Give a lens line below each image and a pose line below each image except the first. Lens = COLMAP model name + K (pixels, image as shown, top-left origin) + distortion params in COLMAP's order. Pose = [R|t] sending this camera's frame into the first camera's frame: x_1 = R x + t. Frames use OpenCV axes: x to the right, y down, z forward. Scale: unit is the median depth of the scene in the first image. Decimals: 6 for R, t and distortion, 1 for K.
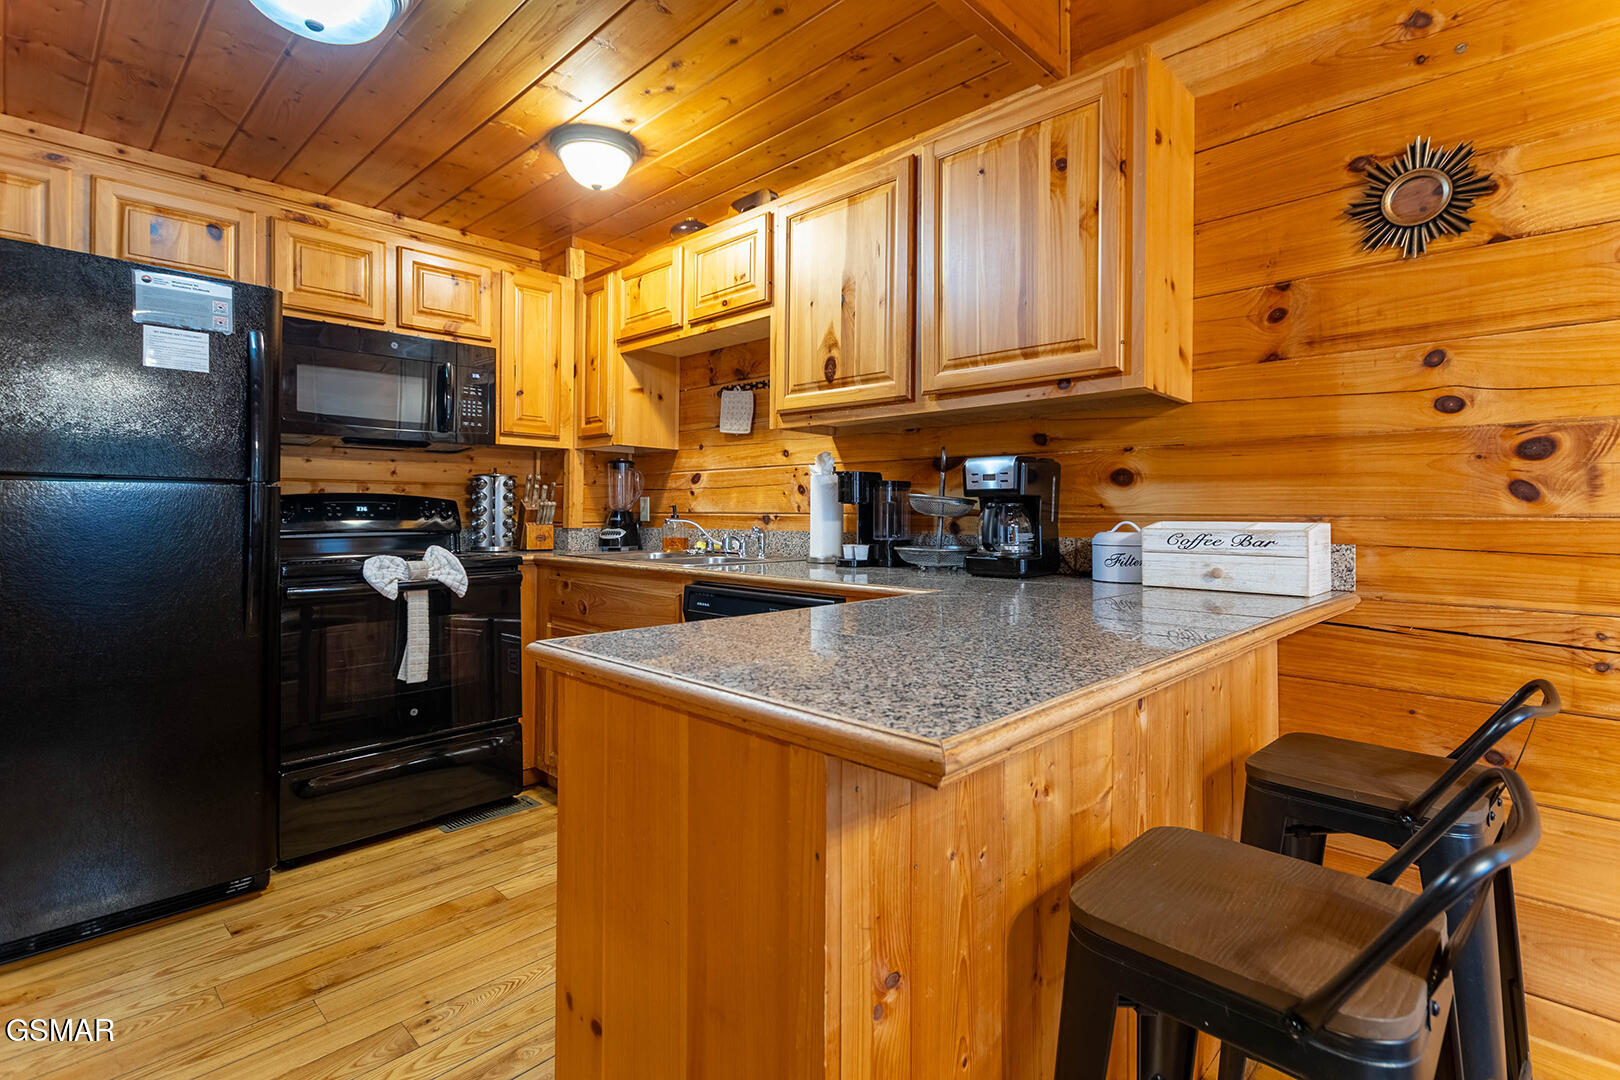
lens RADIAL K [[769.4, 0, 799.5], [0, 769.4, 503.9], [0, 0, 1]] dist [0.024298, -0.009758]
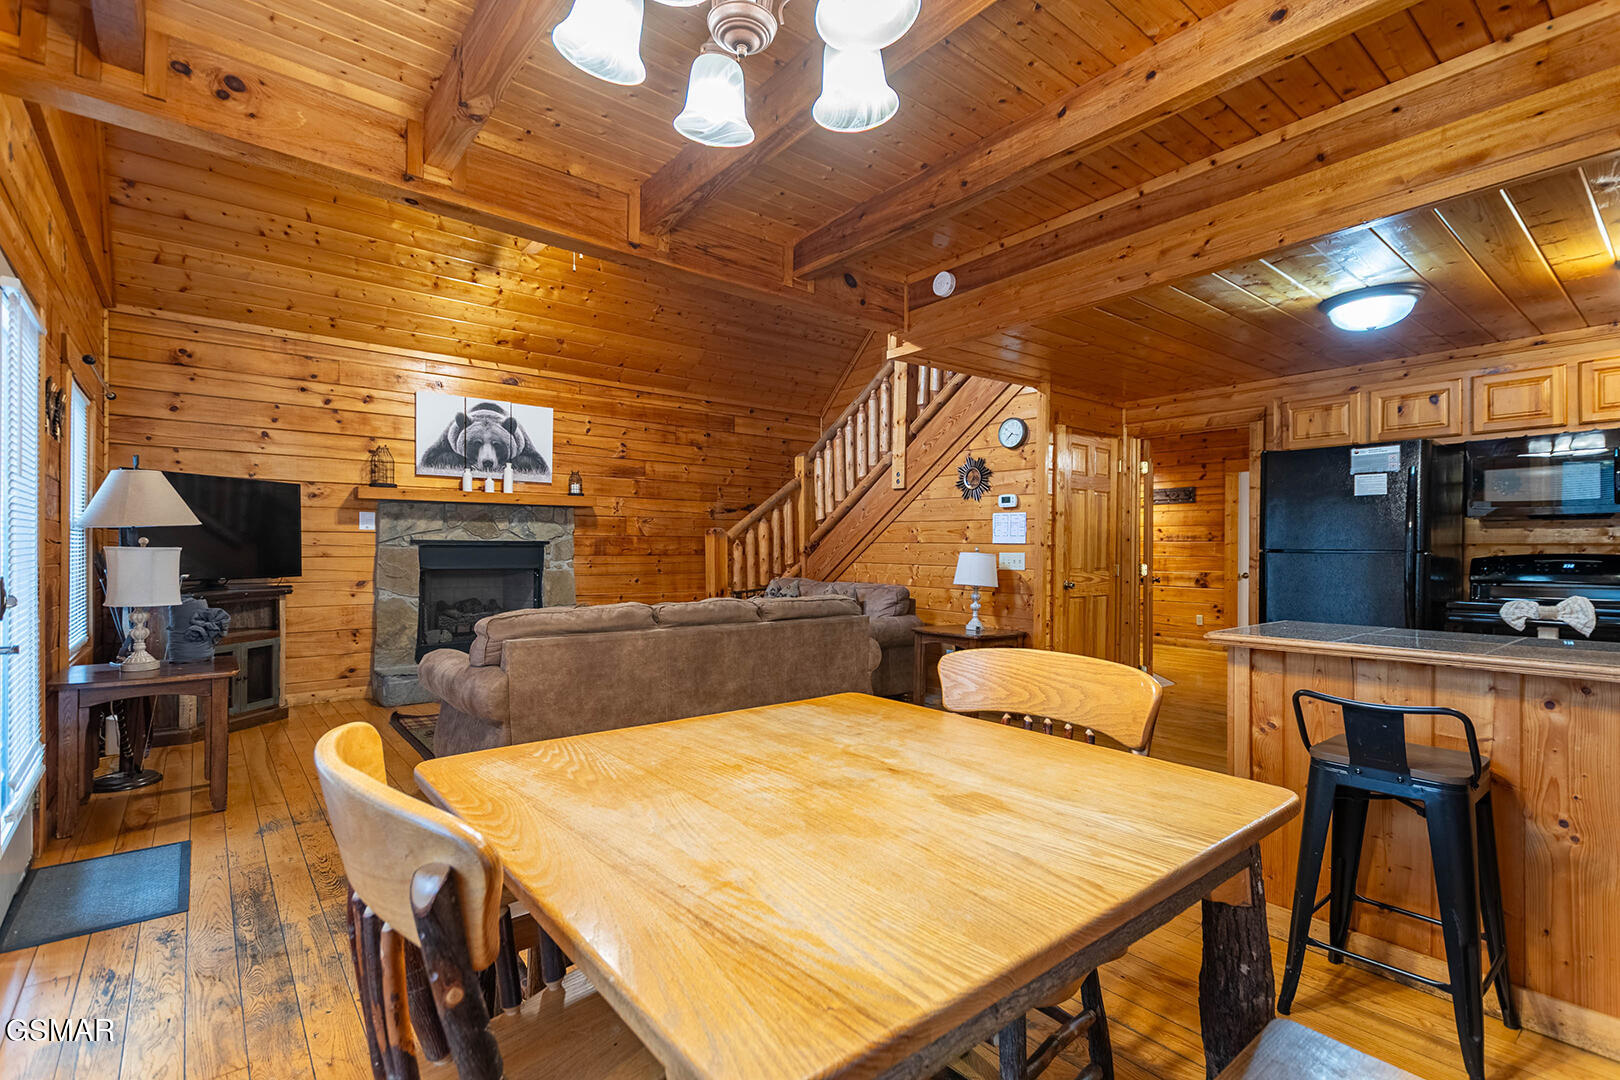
lens RADIAL K [[736.7, 0, 809.8], [0, 736.7, 568.8], [0, 0, 1]] dist [0.018124, -0.008823]
pose [[-0.111698, 0.022157, -0.993495, 0.977064], [0.007889, 0.999740, 0.021410, -0.030861], [0.993711, -0.005446, -0.111844, -0.150815]]
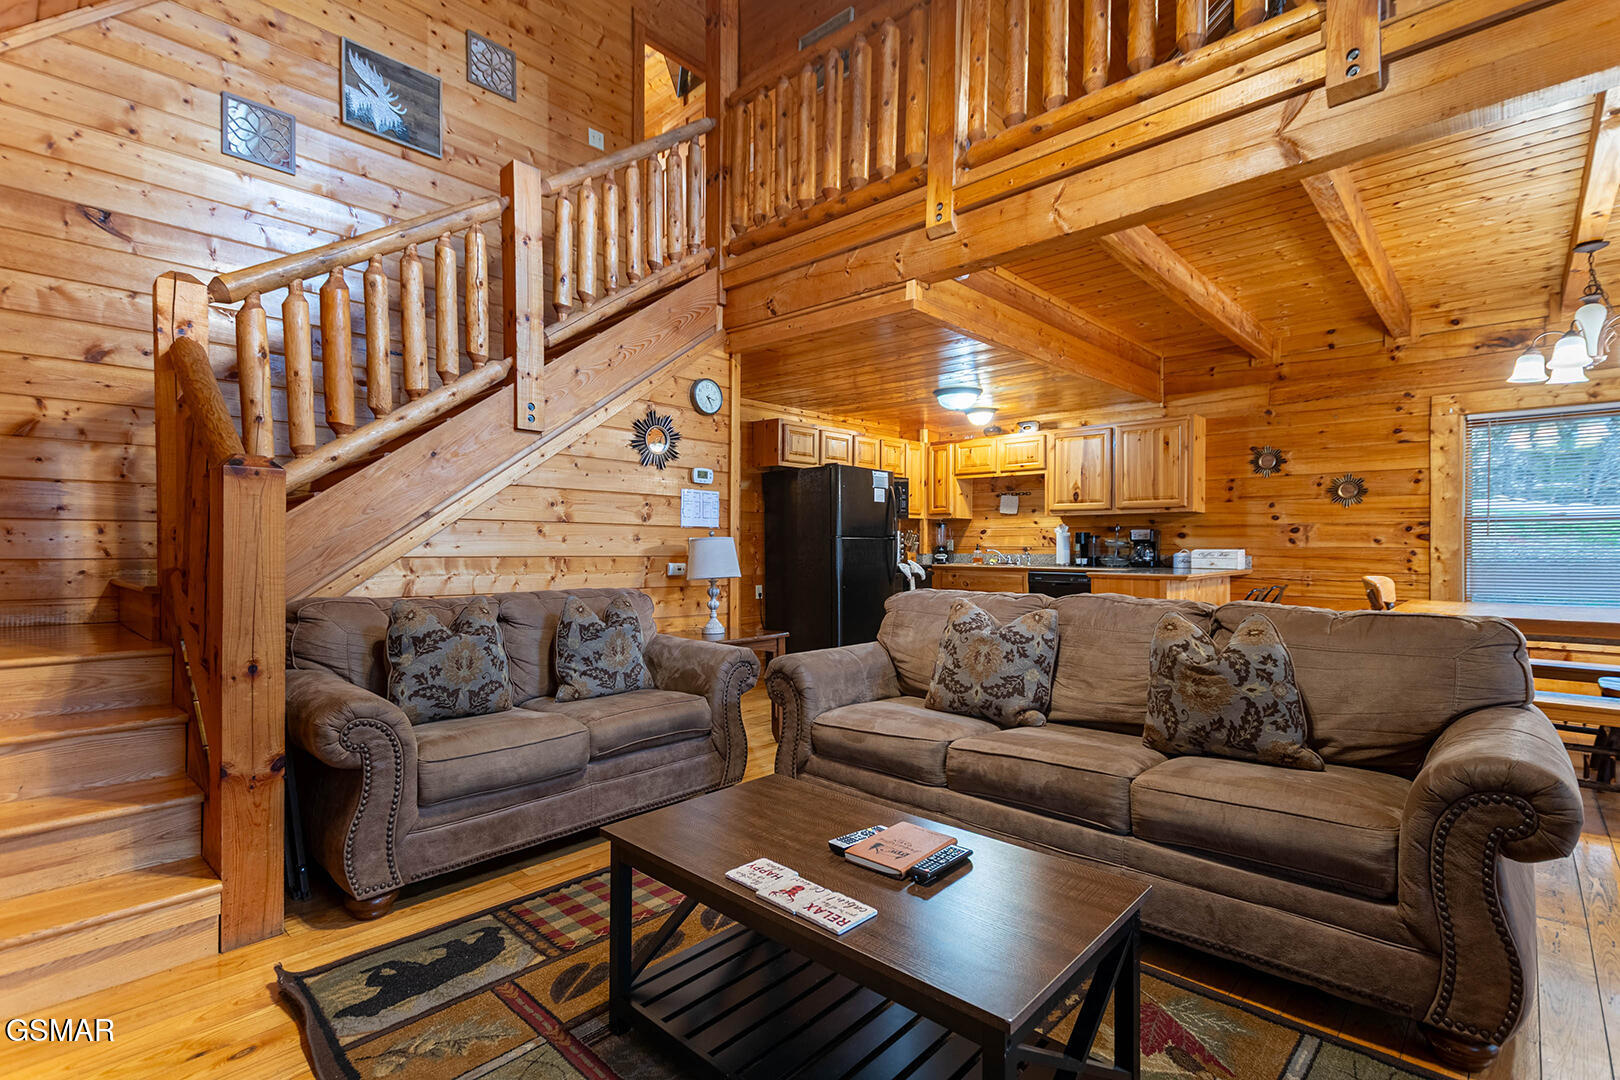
lens RADIAL K [[744.7, 0, 811.4], [0, 744.7, 546.6], [0, 0, 1]] dist [0.022583, 0.000220]
pose [[0.999745, -0.003833, 0.022240, -0.905694], [0.003511, 0.999889, 0.014513, -0.030250], [-0.022294, -0.014432, 0.999647, -1.572766]]
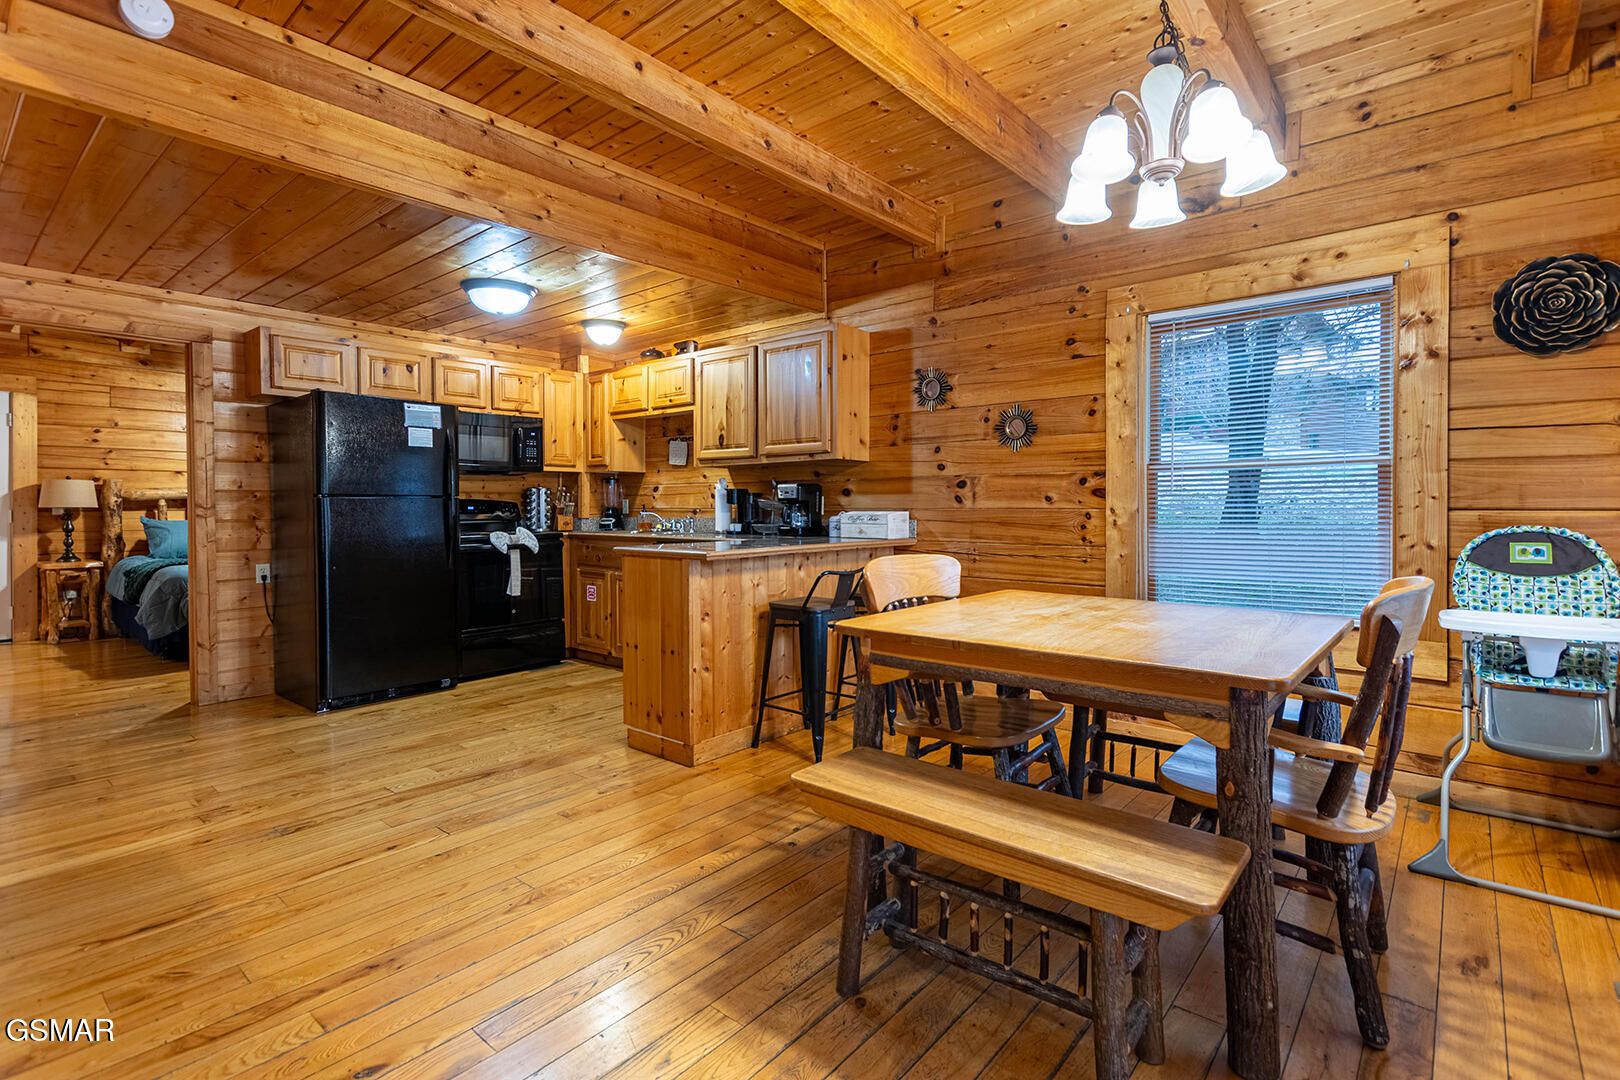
lens RADIAL K [[757.0, 0, 798.0], [0, 757.0, 512.7], [0, 0, 1]] dist [0.016374, -0.000508]
pose [[0.998149, -0.009096, 0.060132, 0.111758], [0.007728, 0.999707, 0.022938, -0.020920], [-0.060324, -0.022430, 0.997927, -0.977757]]
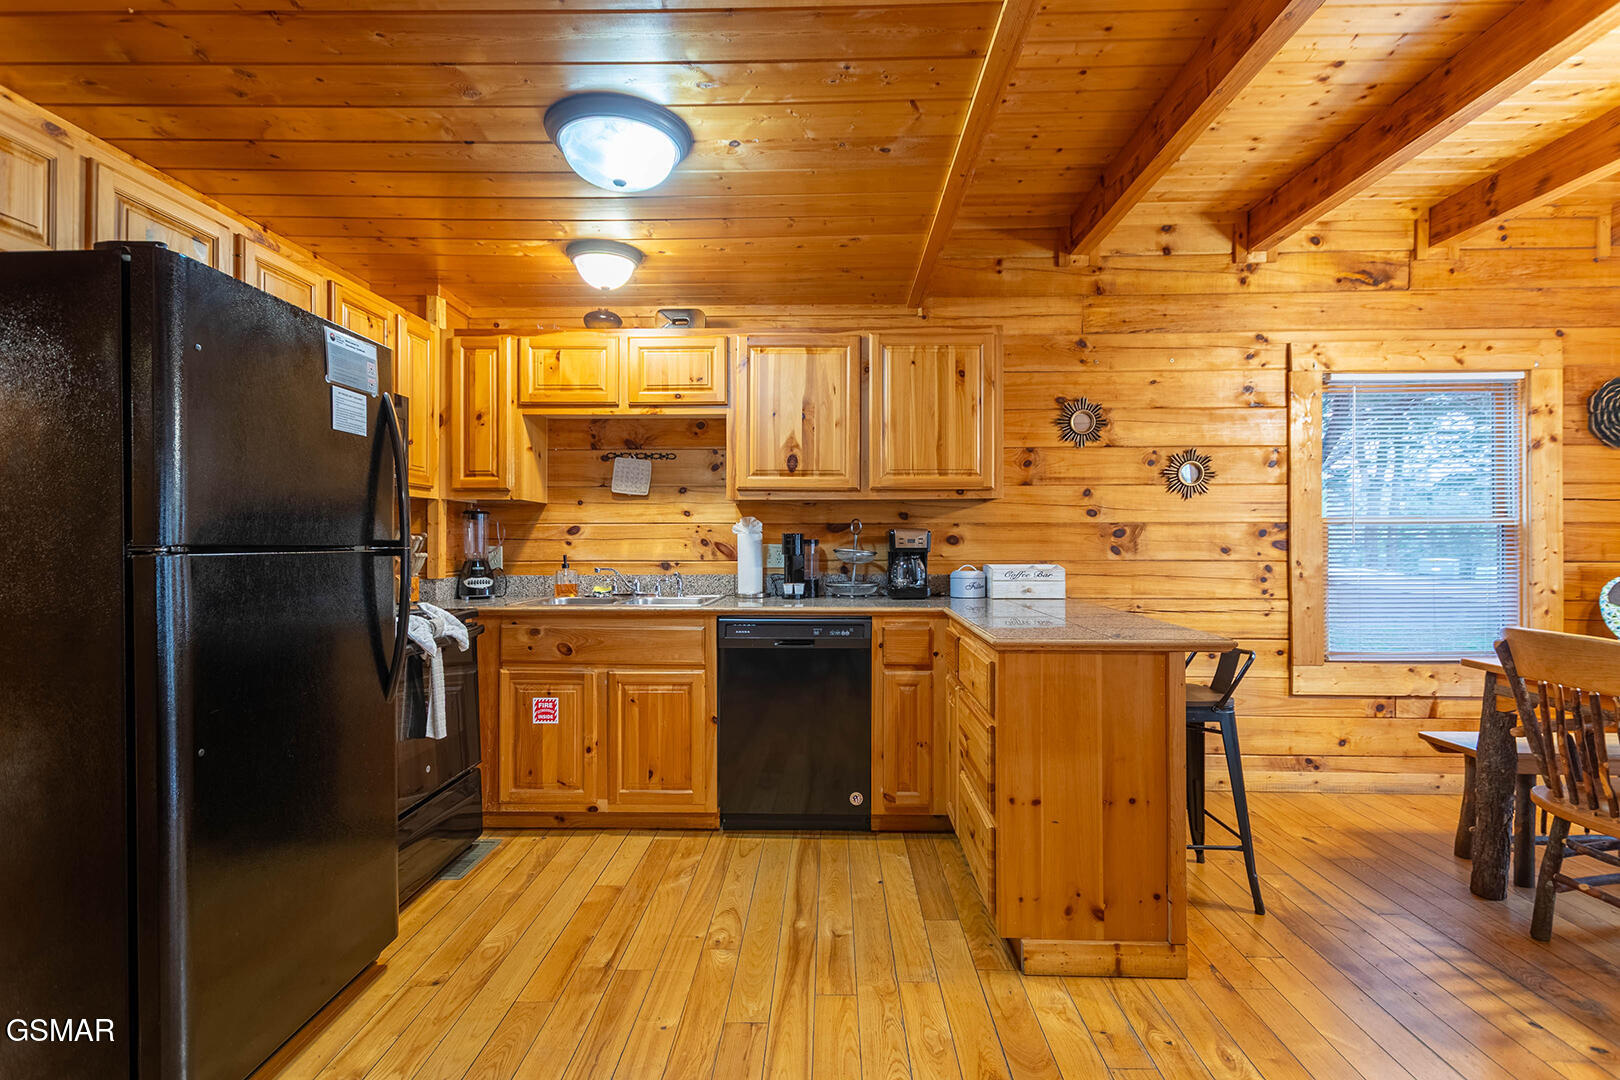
lens RADIAL K [[751.5, 0, 818.0], [0, 751.5, 539.1], [0, 0, 1]] dist [0.025064, -0.009826]
pose [[0.734430, -0.003955, 0.678672, -0.804782], [-0.004021, 0.999940, 0.010179, -0.042559], [-0.678672, -0.010204, 0.734371, -0.064608]]
